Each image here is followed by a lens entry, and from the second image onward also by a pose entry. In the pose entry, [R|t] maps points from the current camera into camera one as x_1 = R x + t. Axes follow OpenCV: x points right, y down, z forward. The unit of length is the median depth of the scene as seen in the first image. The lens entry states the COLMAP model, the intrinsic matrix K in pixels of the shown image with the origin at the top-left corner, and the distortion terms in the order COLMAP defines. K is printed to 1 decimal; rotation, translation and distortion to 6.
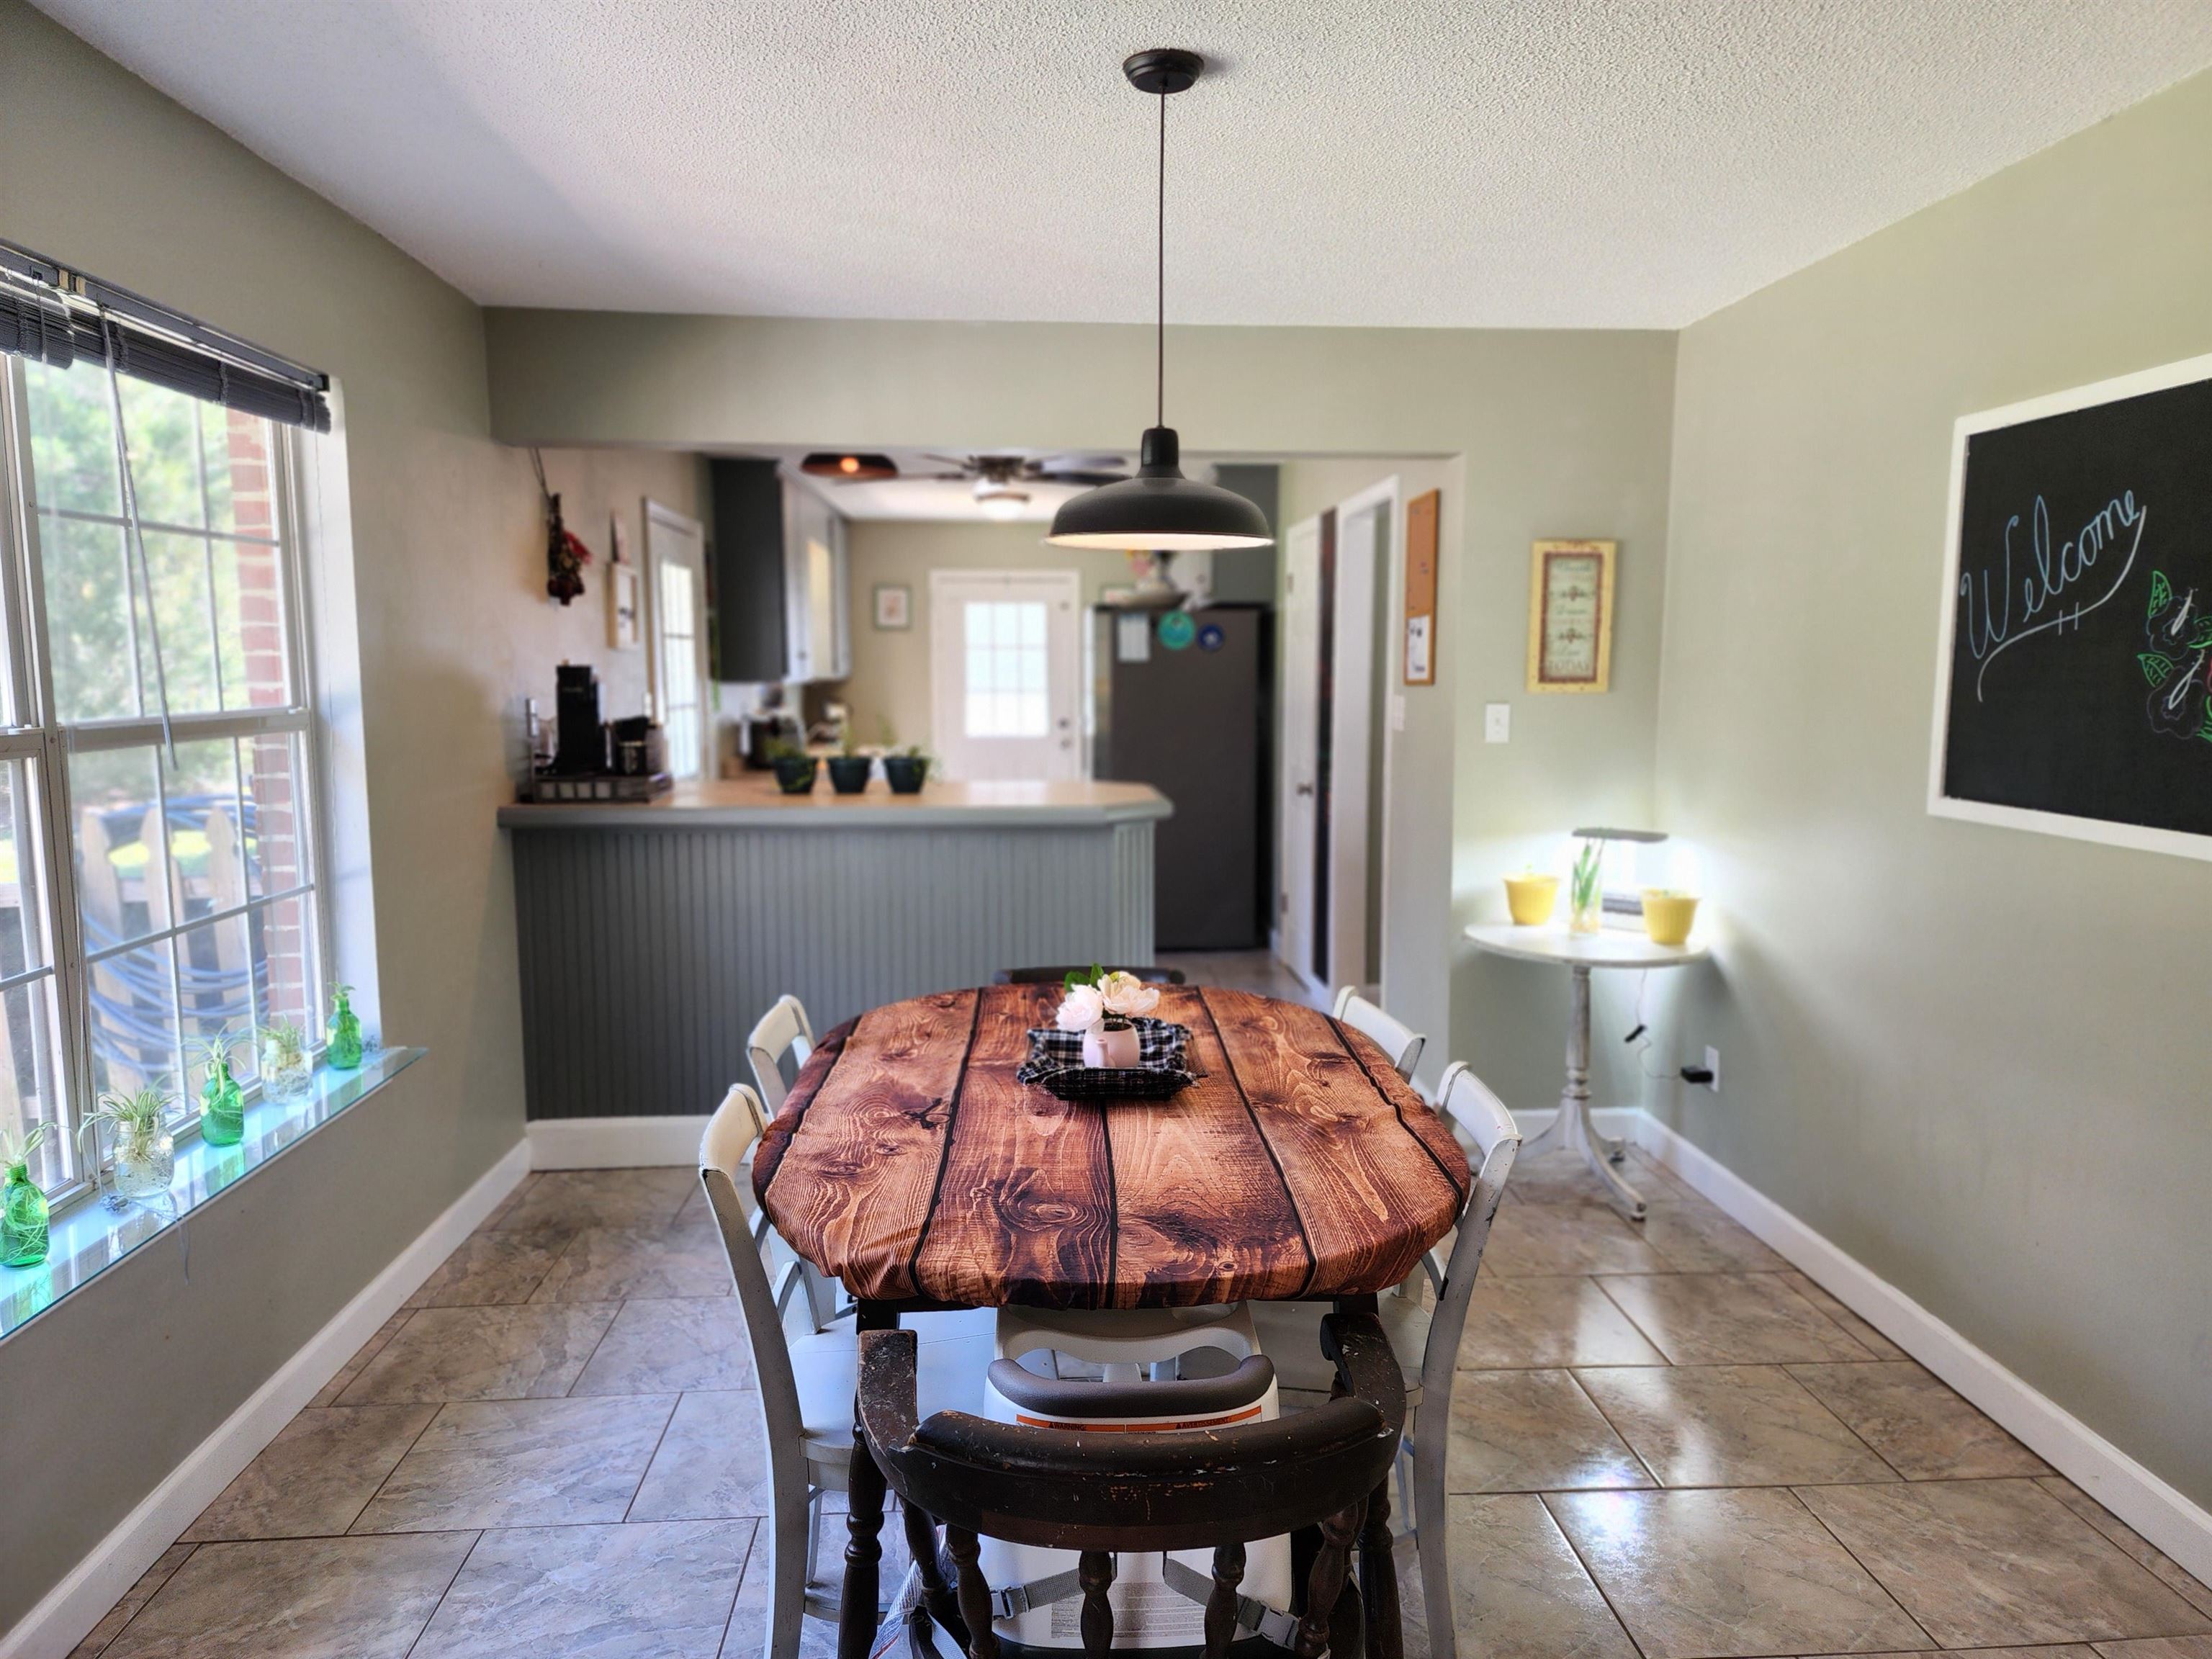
lens RADIAL K [[1483.6, 0, 1117.5], [0, 1483.6, 850.2], [0, 0, 1]] dist [0.043276, -0.031062]
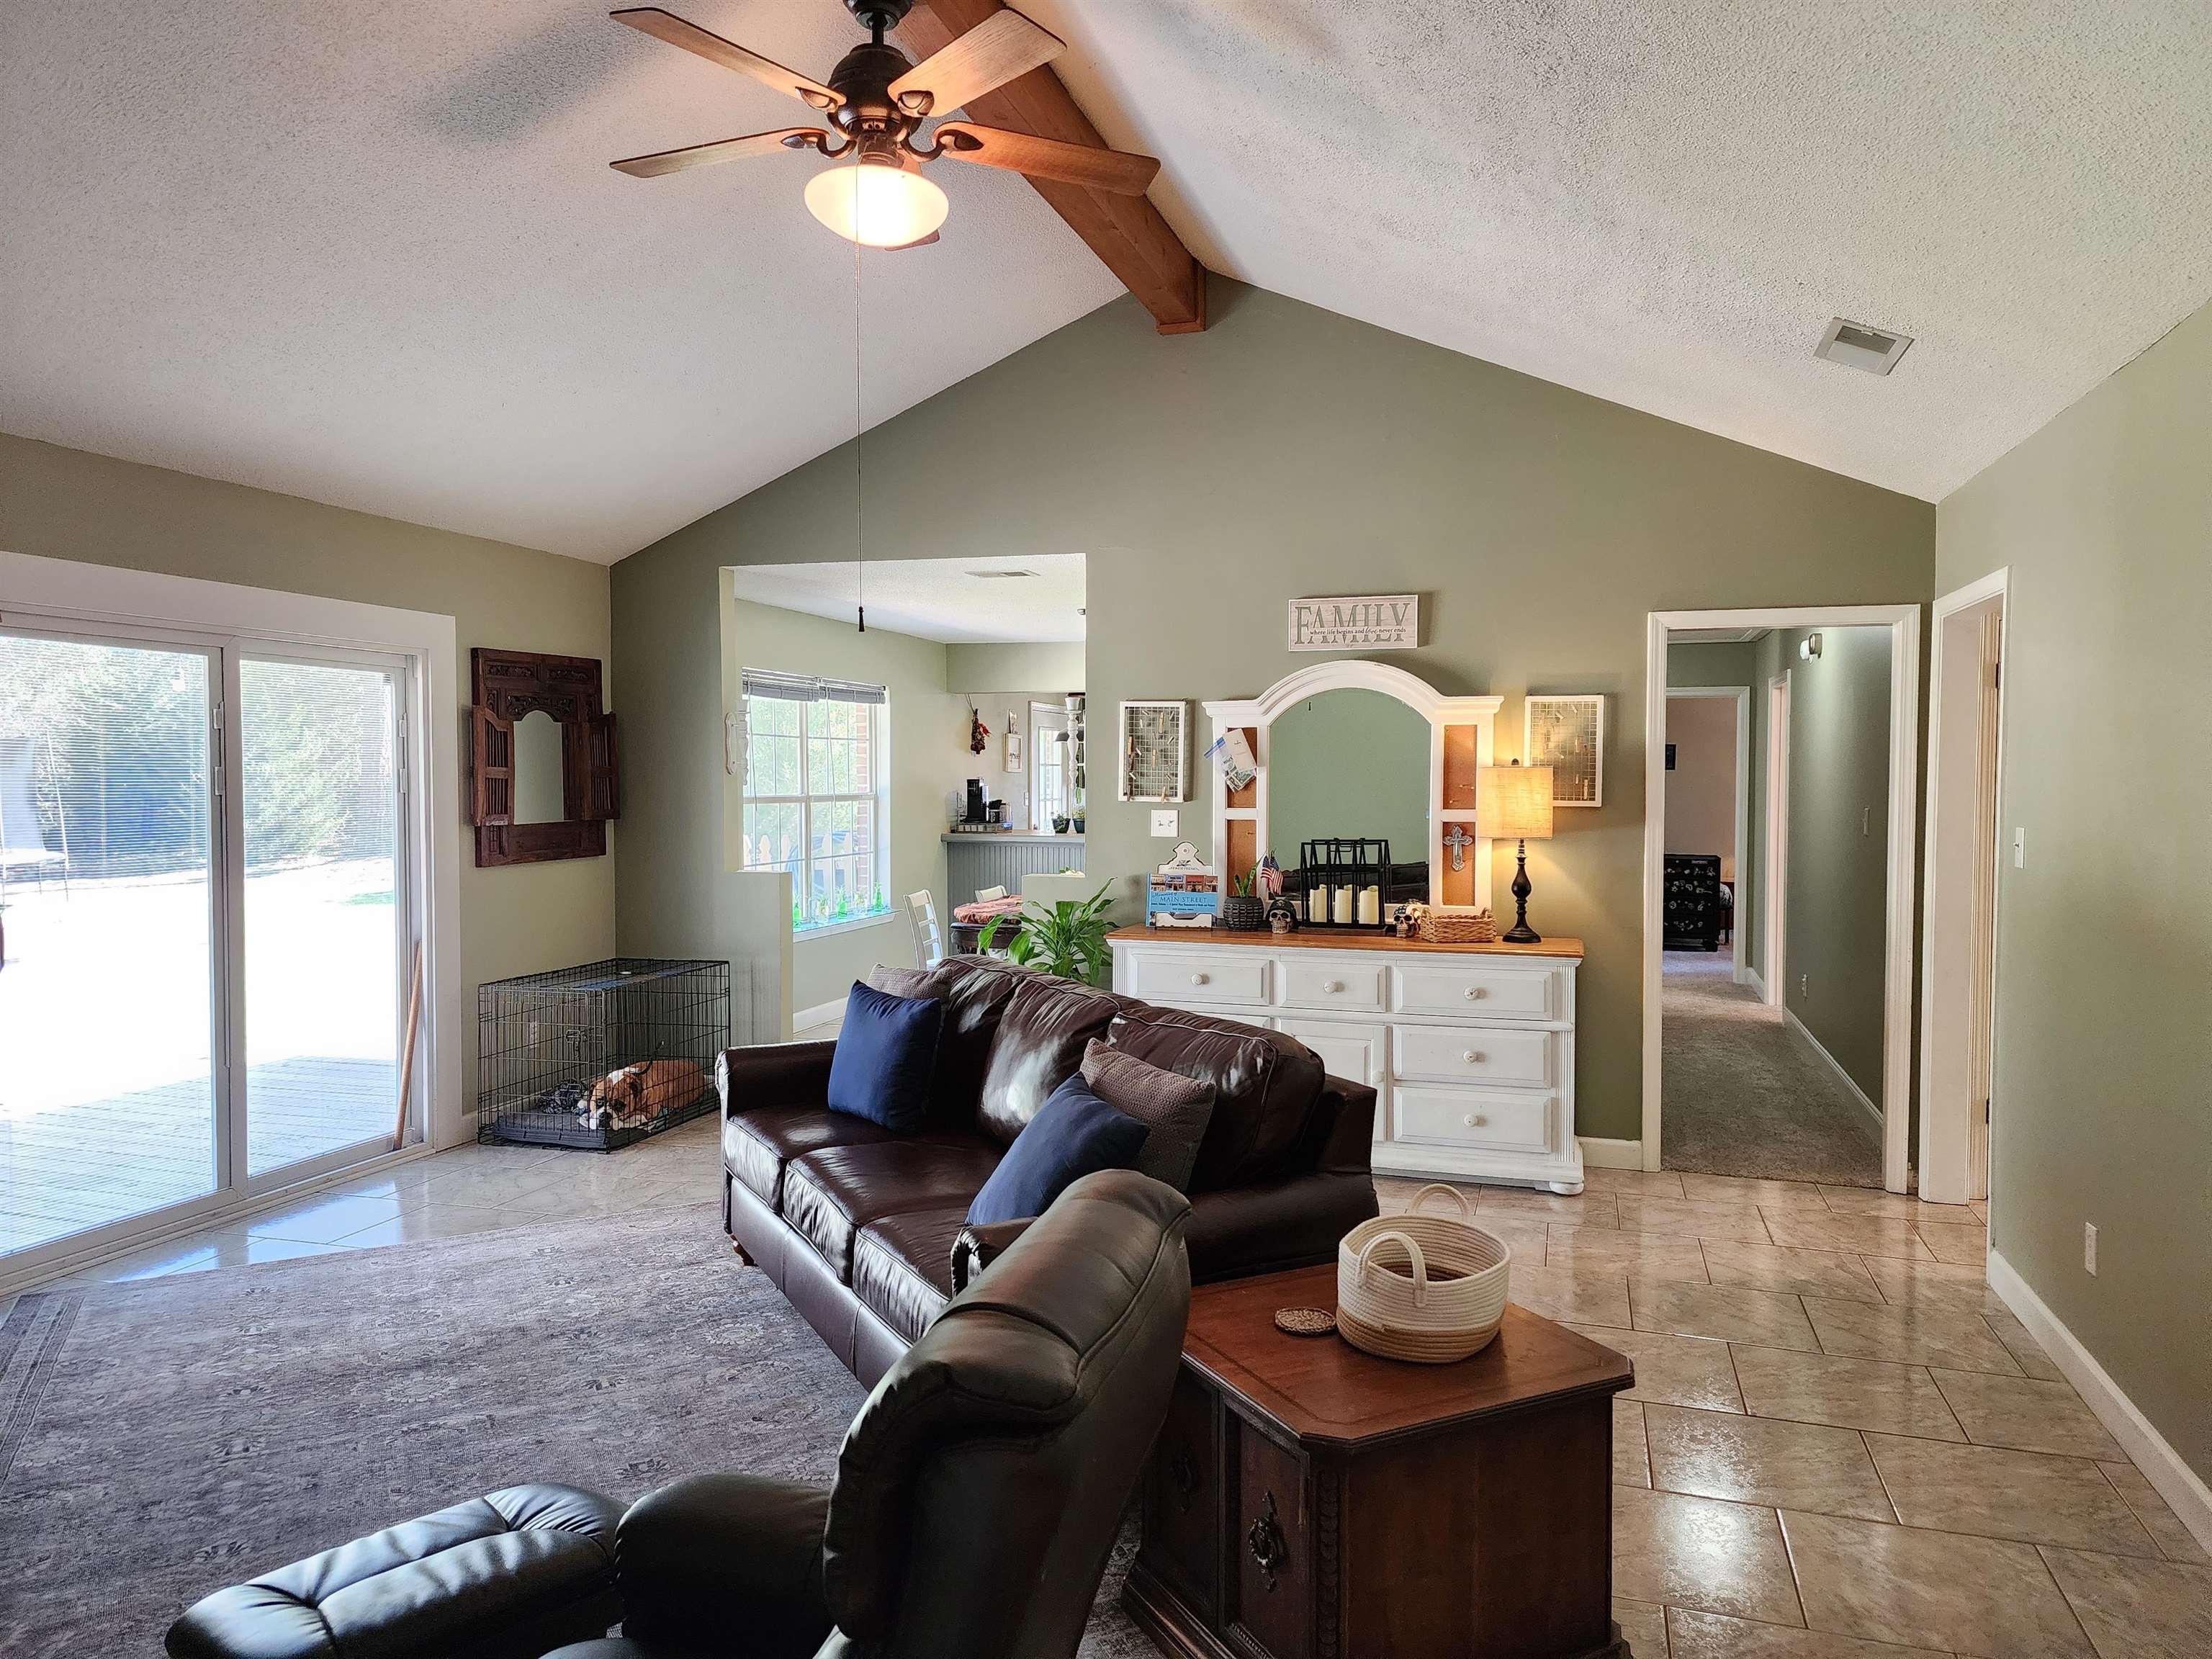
lens RADIAL K [[1483.6, 0, 1106.7], [0, 1483.6, 826.9], [0, 0, 1]] dist [0.043276, -0.031062]
pose [[0.931627, 0.012493, -0.363200, 0.648889], [-0.047692, 0.994968, -0.088110, 0.143191], [0.360272, 0.099408, 0.927536, -1.055000]]
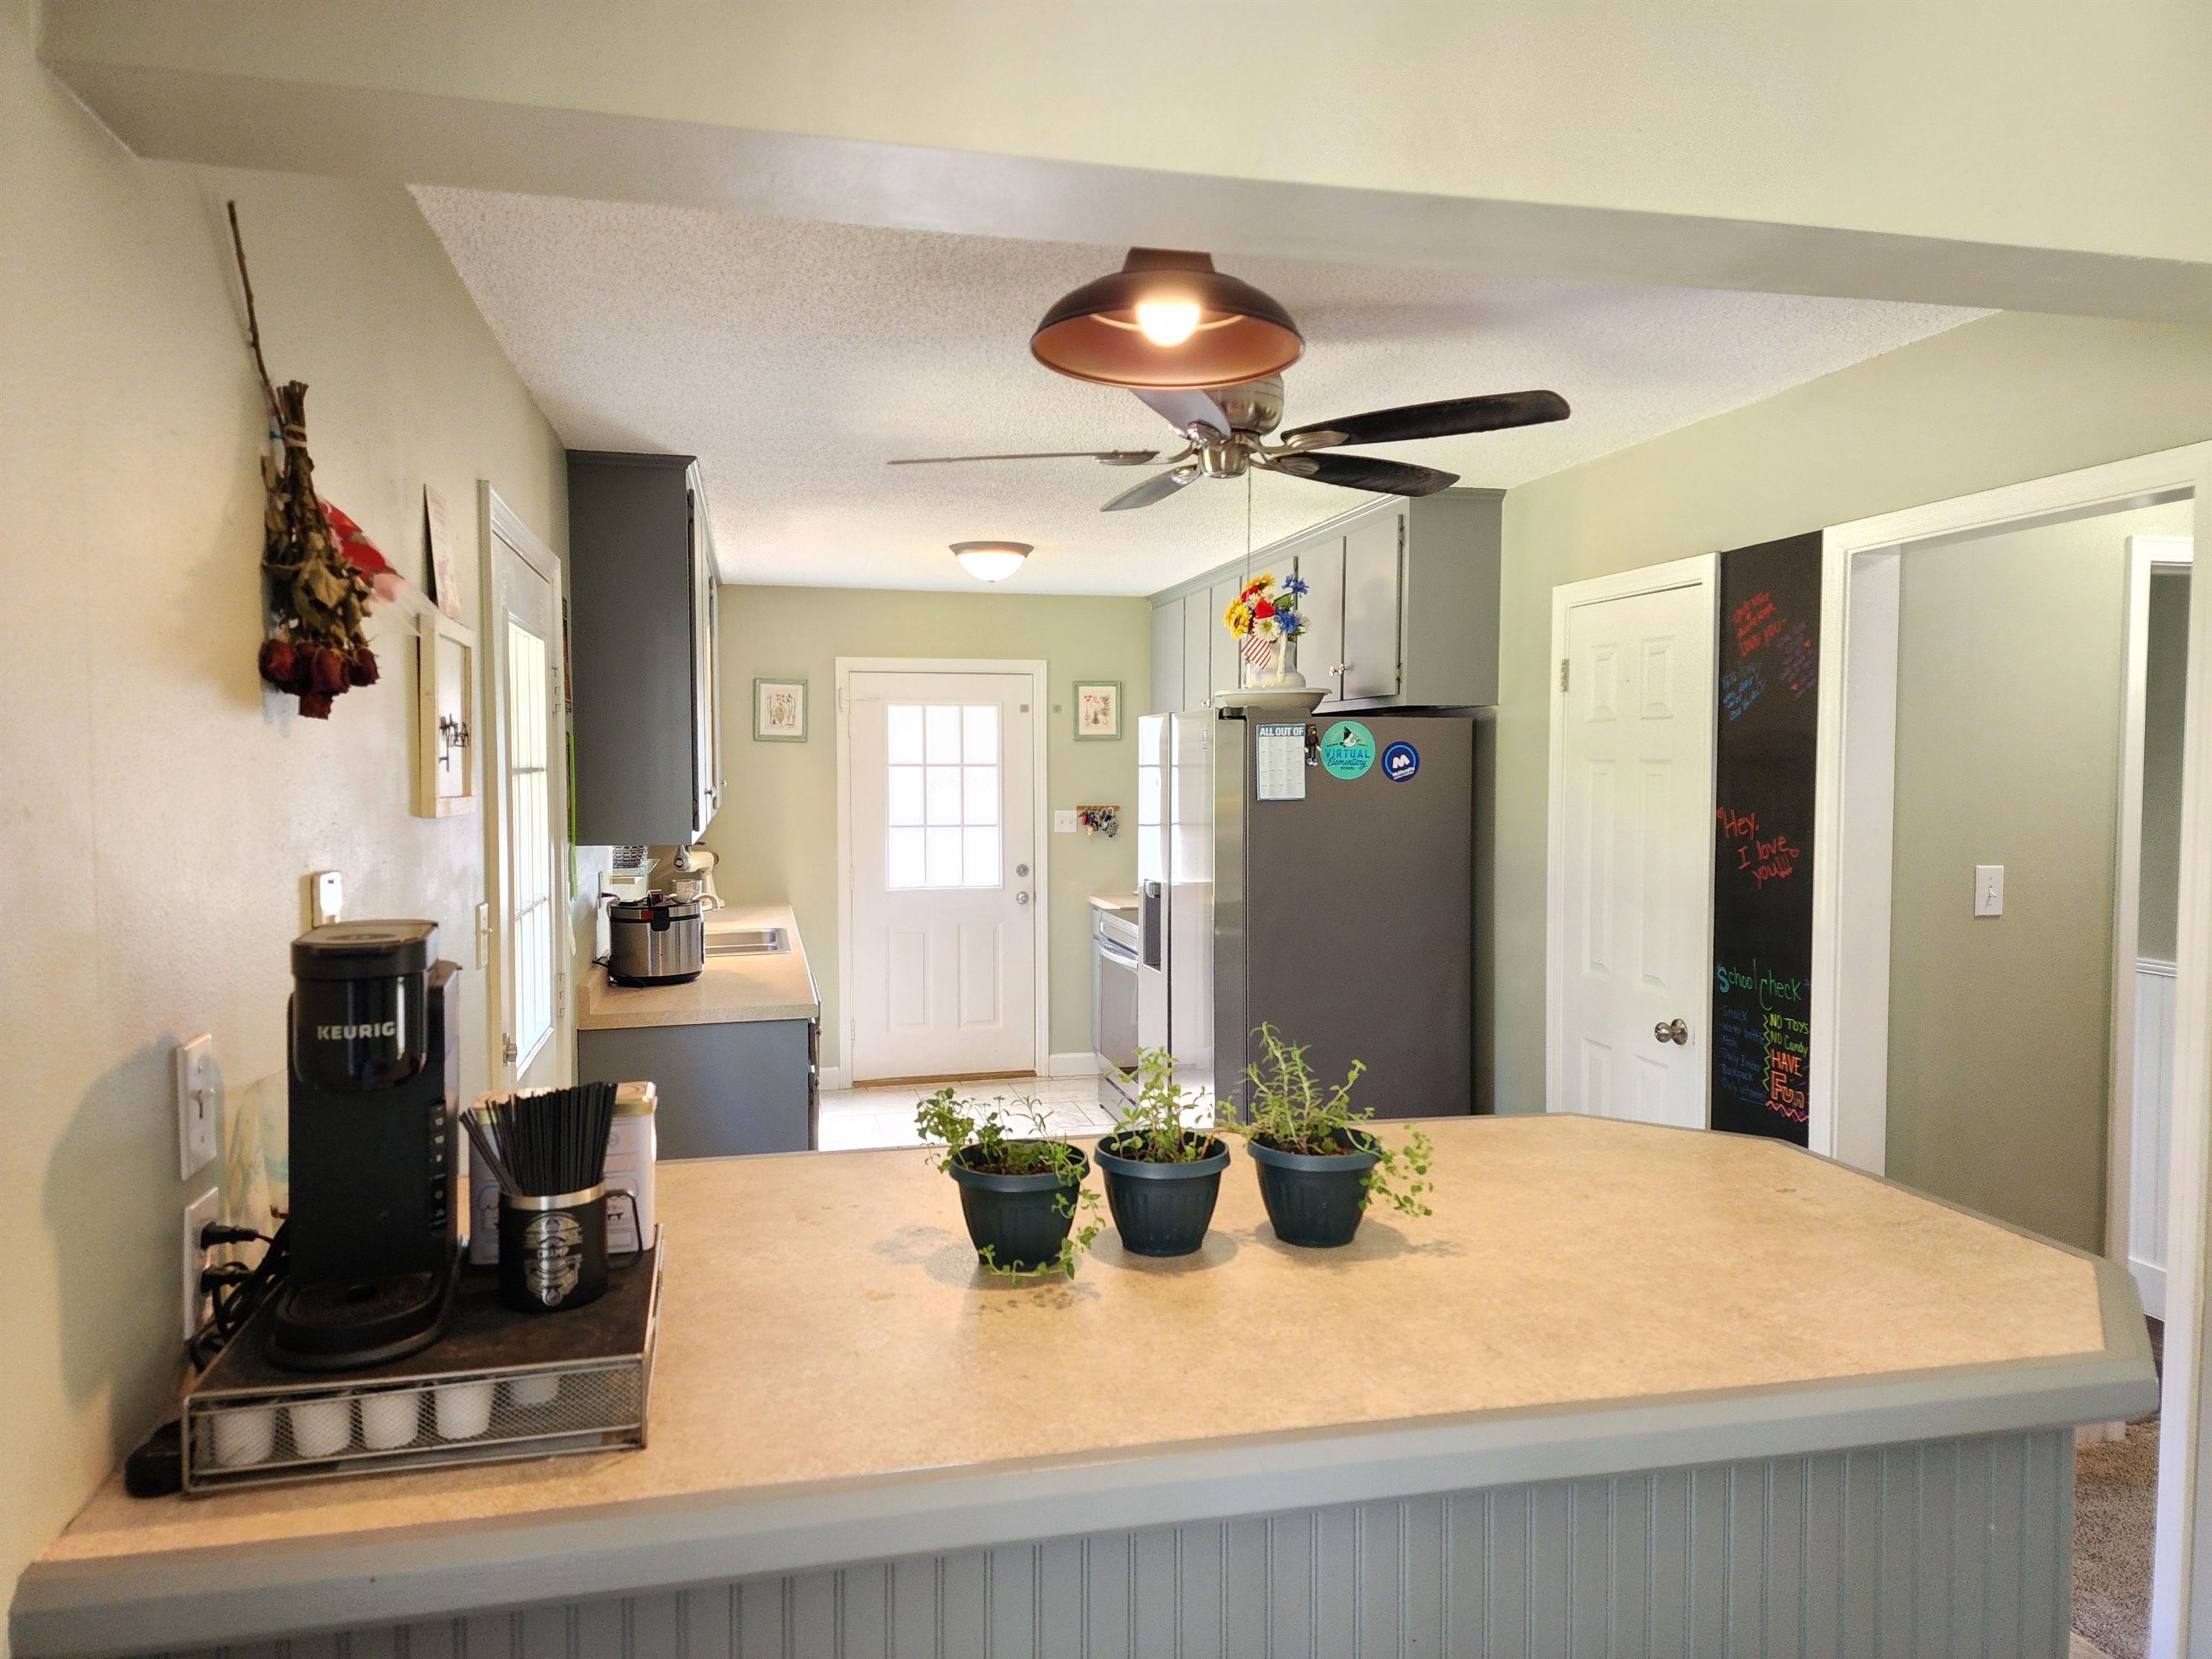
lens RADIAL K [[1483.6, 0, 1097.6], [0, 1483.6, 815.7], [0, 0, 1]] dist [0.043276, -0.031062]
pose [[0.987479, -0.008519, 0.157522, -0.239935], [0.022402, 0.995994, -0.086569, -0.104658], [-0.156153, 0.089014, 0.983714, 0.619468]]
